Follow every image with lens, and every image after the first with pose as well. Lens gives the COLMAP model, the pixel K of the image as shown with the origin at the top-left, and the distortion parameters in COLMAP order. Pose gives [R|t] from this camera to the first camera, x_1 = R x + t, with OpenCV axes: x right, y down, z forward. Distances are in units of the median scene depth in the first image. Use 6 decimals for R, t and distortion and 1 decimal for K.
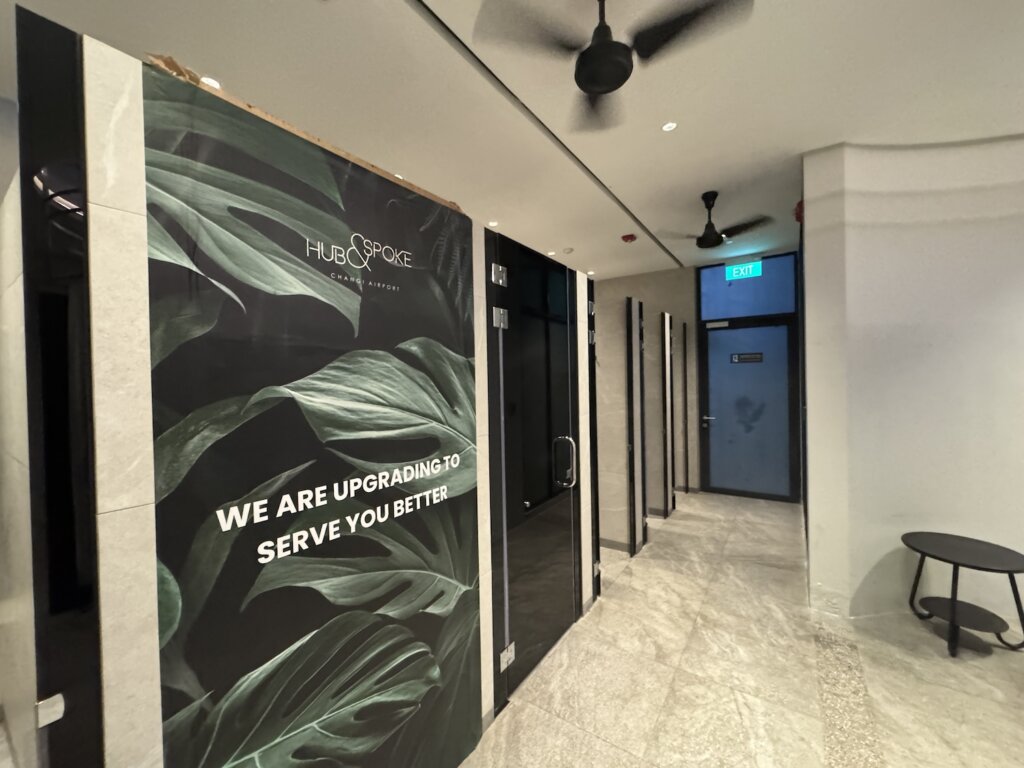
lens RADIAL K [[406.7, 0, 510.5], [0, 406.7, 383.4], [0, 0, 1]] dist [-0.002916, -0.000174]
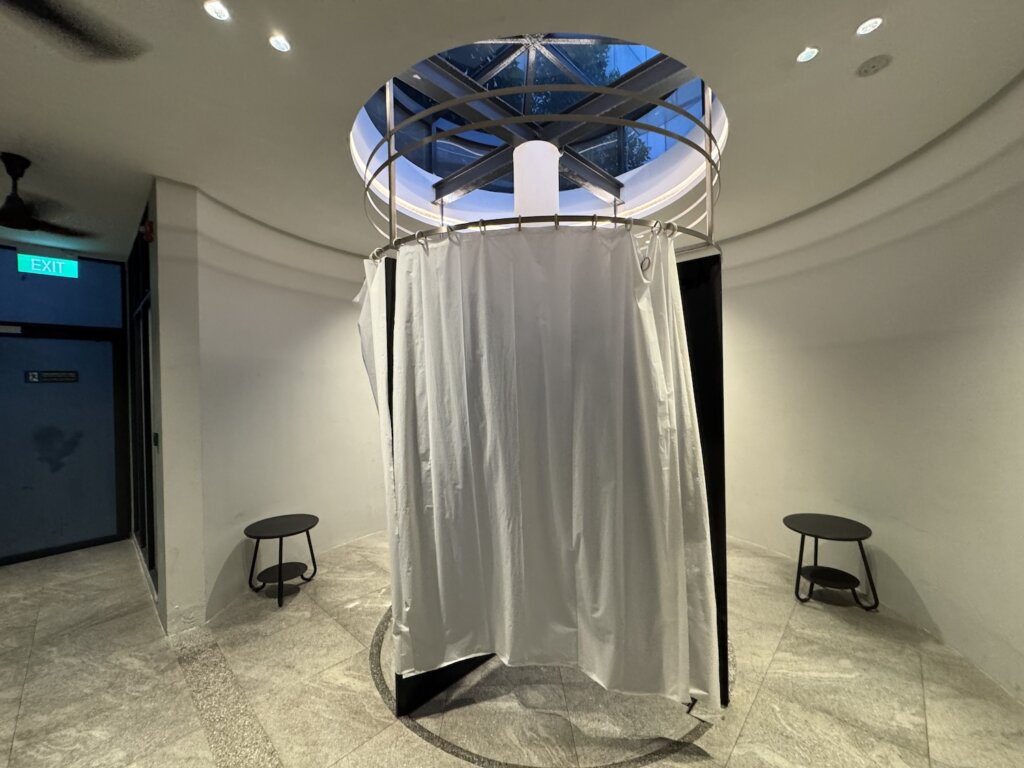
lens RADIAL K [[406.7, 0, 510.1], [0, 406.7, 381.9], [0, 0, 1]] dist [-0.002916, -0.000174]
pose [[0.158534, 0.020313, 0.987145, -0.117367], [0.029878, 0.999232, -0.025360, -0.013426], [-0.986901, 0.033514, 0.157805, 0.005745]]
